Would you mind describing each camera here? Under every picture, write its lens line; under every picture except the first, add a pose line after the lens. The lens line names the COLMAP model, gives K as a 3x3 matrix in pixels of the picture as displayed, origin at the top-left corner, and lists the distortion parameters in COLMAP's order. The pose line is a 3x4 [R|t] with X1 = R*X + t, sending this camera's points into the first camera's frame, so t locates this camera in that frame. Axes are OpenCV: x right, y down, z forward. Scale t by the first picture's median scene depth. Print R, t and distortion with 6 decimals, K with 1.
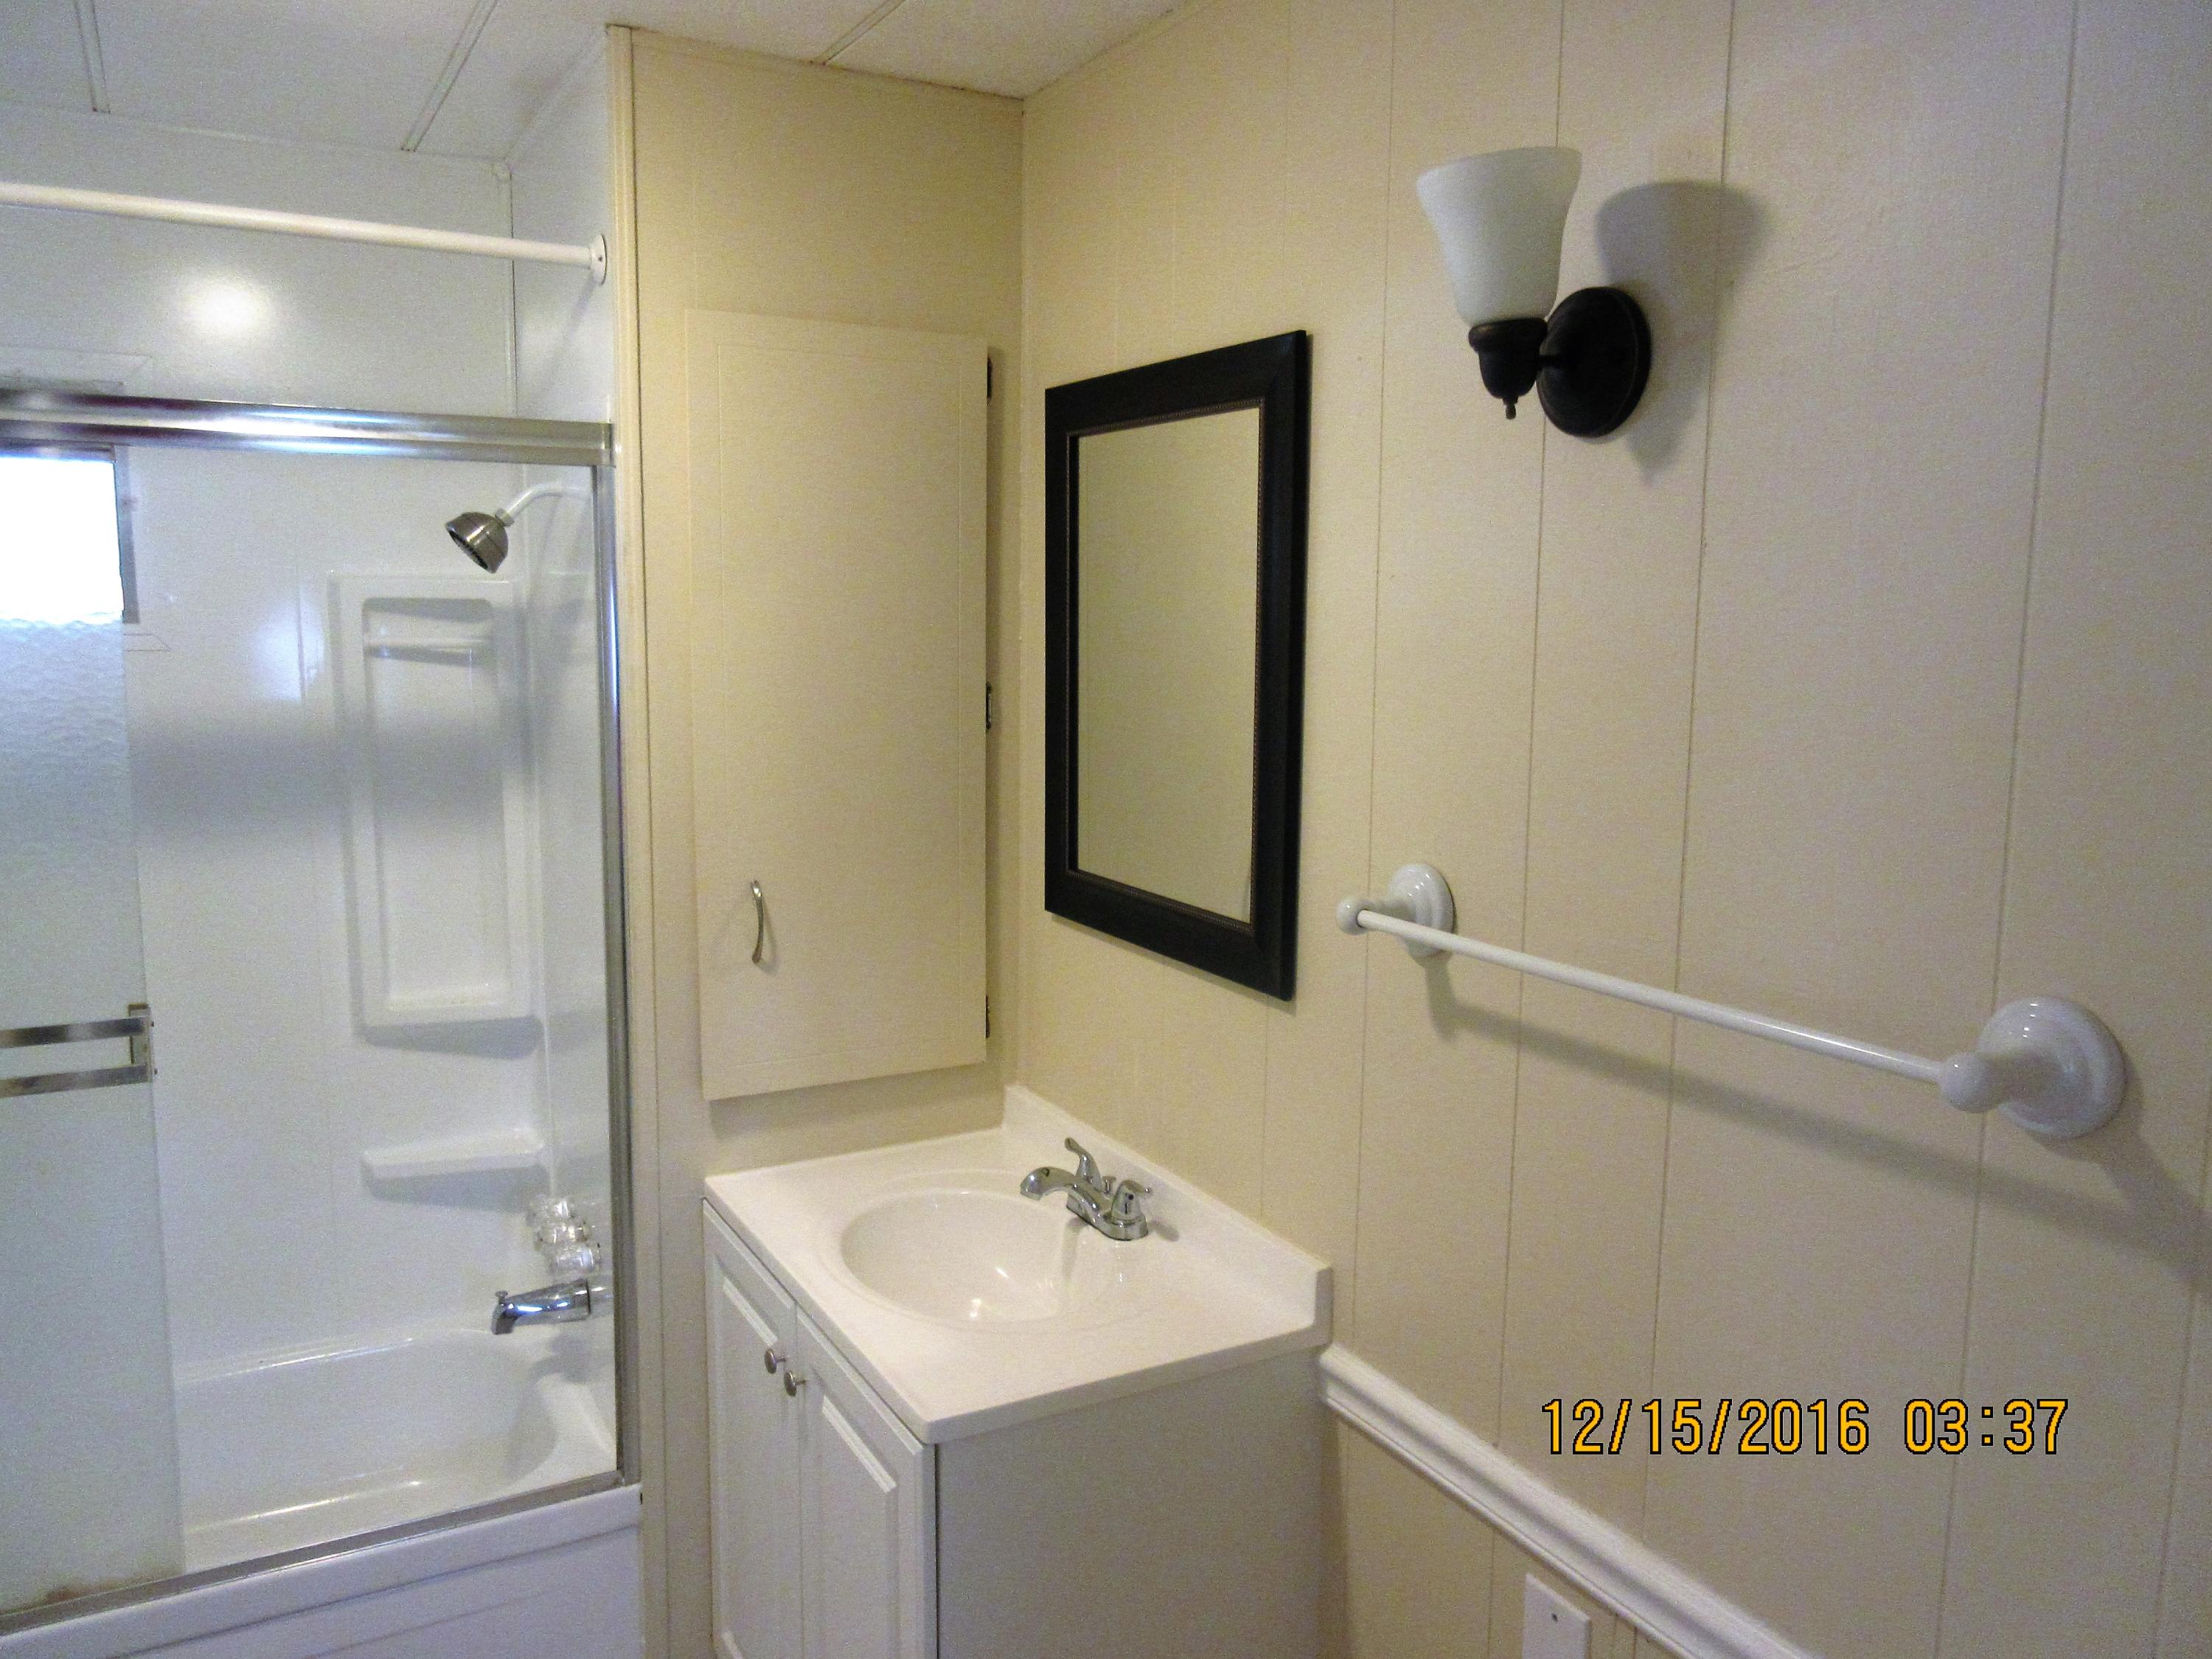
lens RADIAL K [[1641.2, 0, 1106.0], [0, 1641.2, 829.5], [0, 0, 1]] dist [-0.007559, 0.005201]
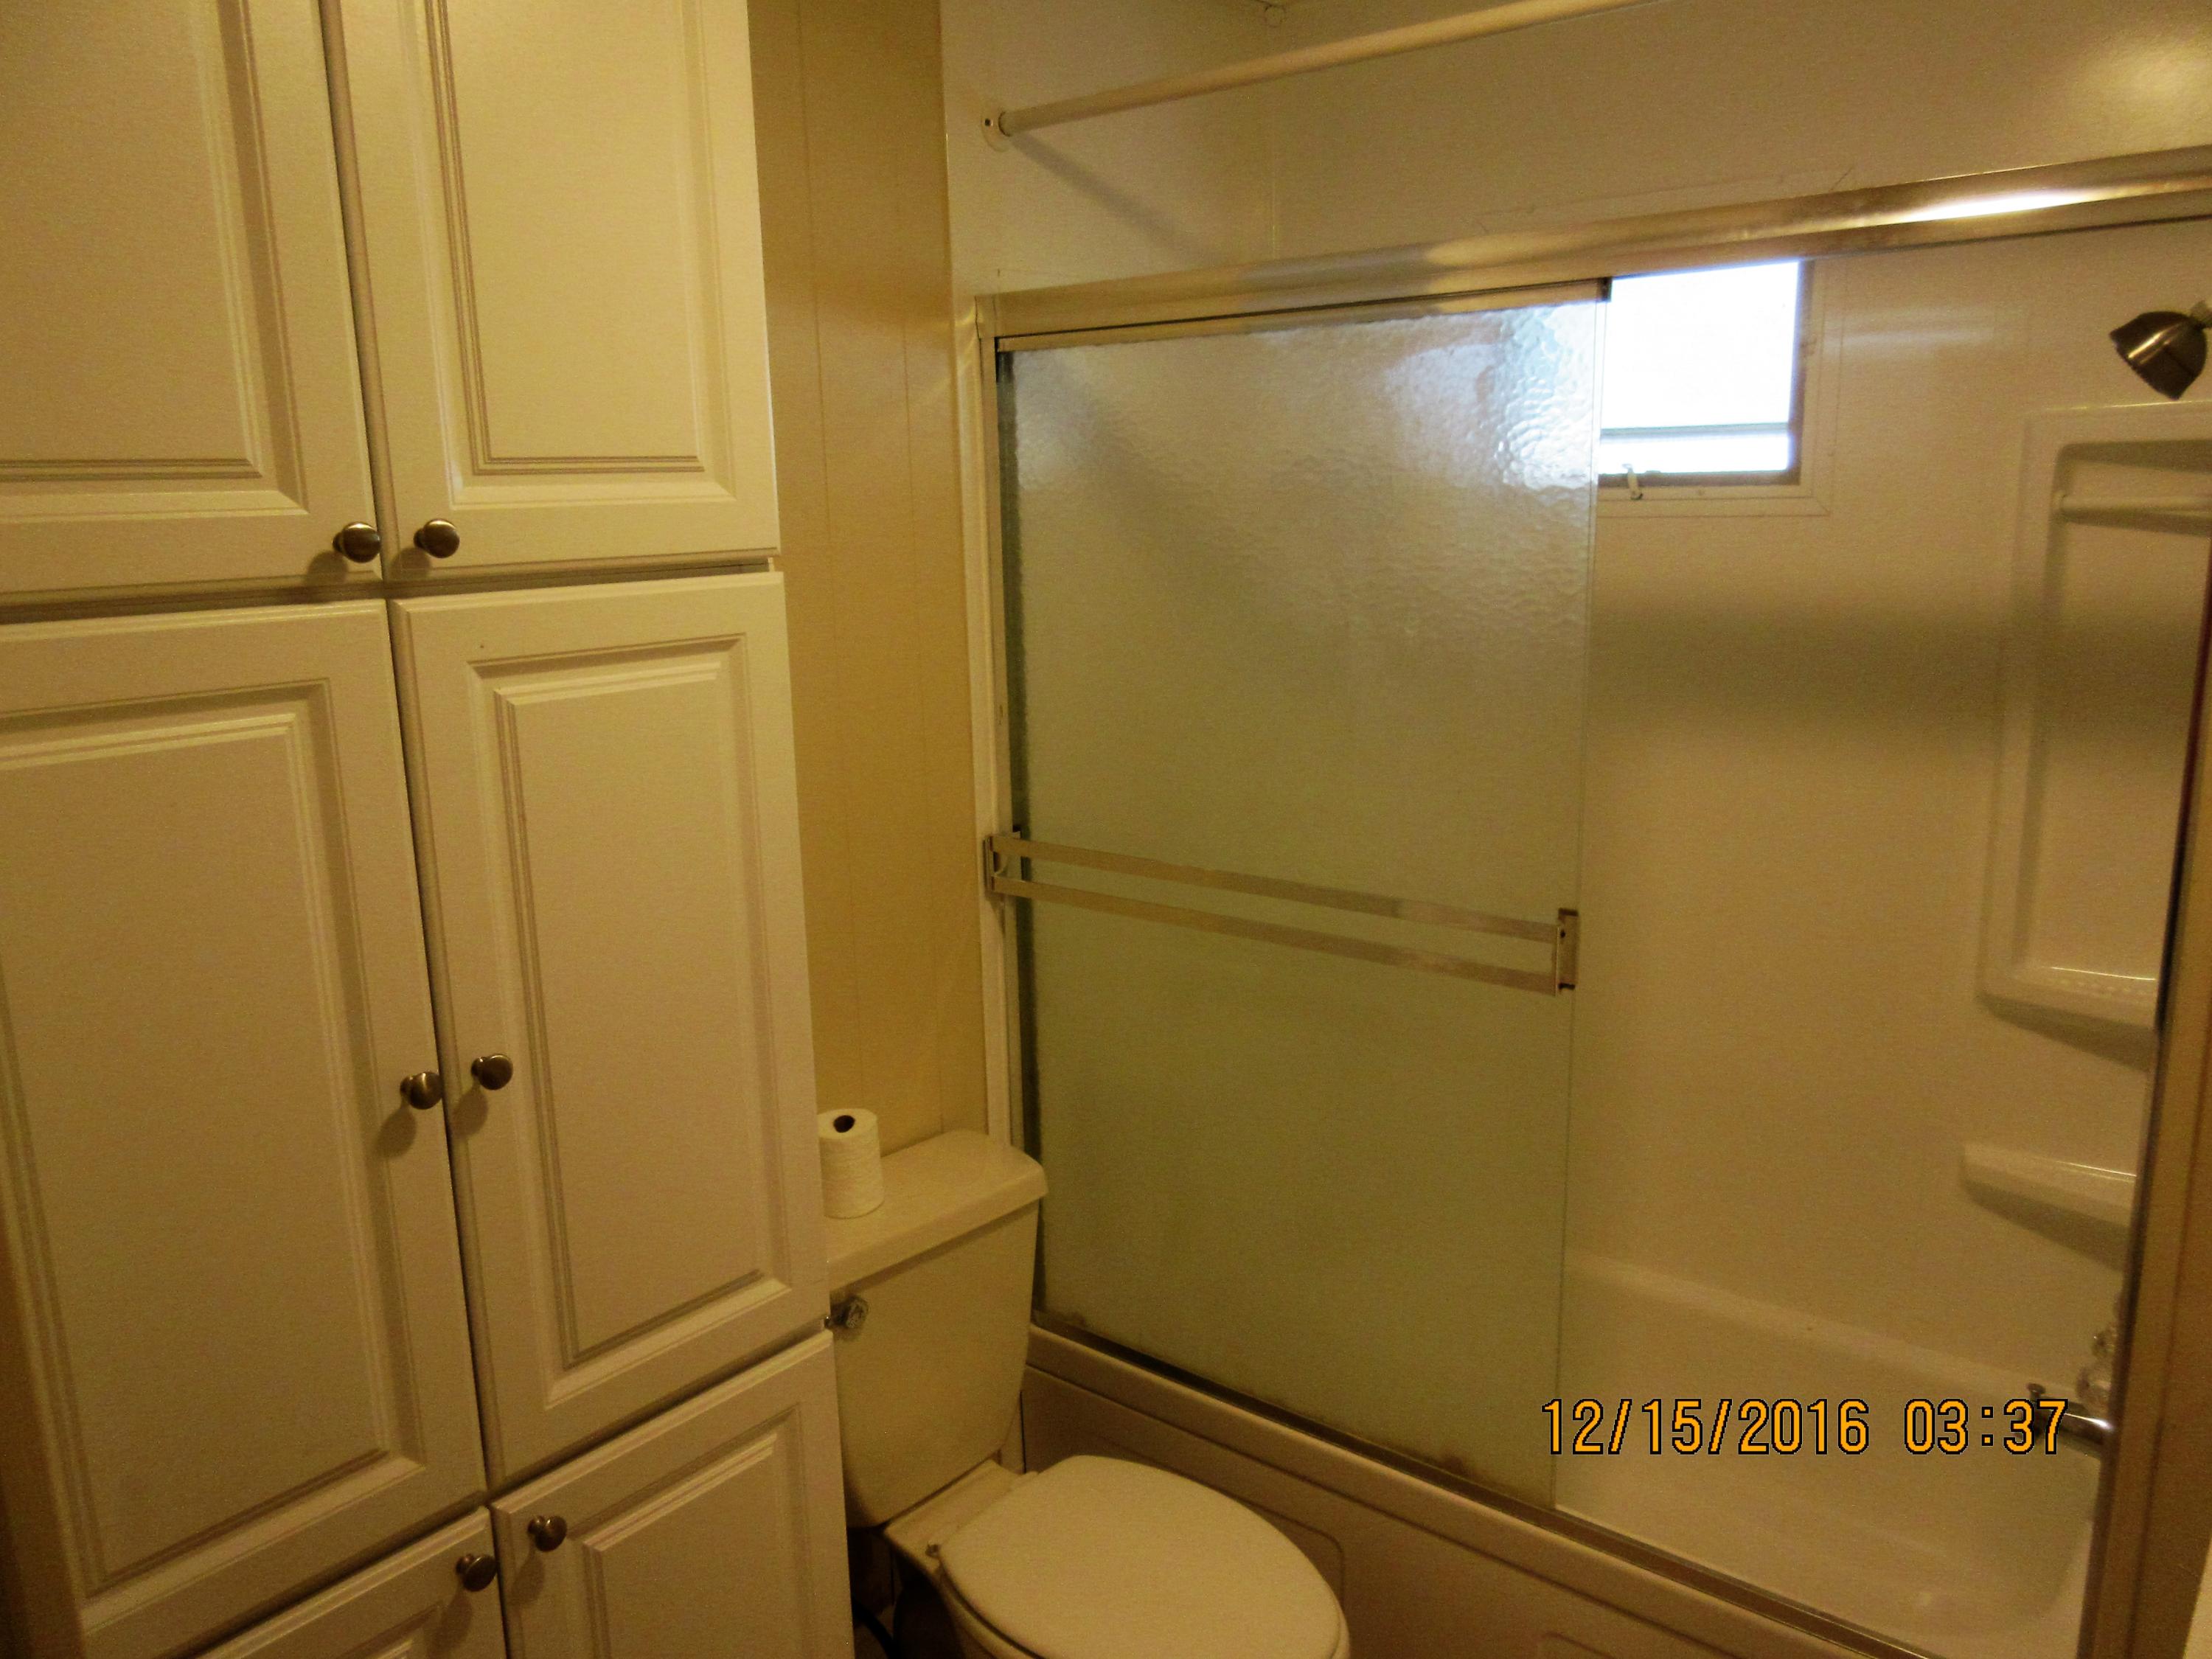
lens RADIAL K [[1641.2, 0, 1106.0], [0, 1641.2, 829.5], [0, 0, 1]] dist [-0.007559, 0.005201]
pose [[0.366190, 0.174515, -0.914029, 0.118068], [-0.096530, 0.984081, 0.149217, -0.040069], [0.925520, 0.033590, 0.377207, 0.340248]]
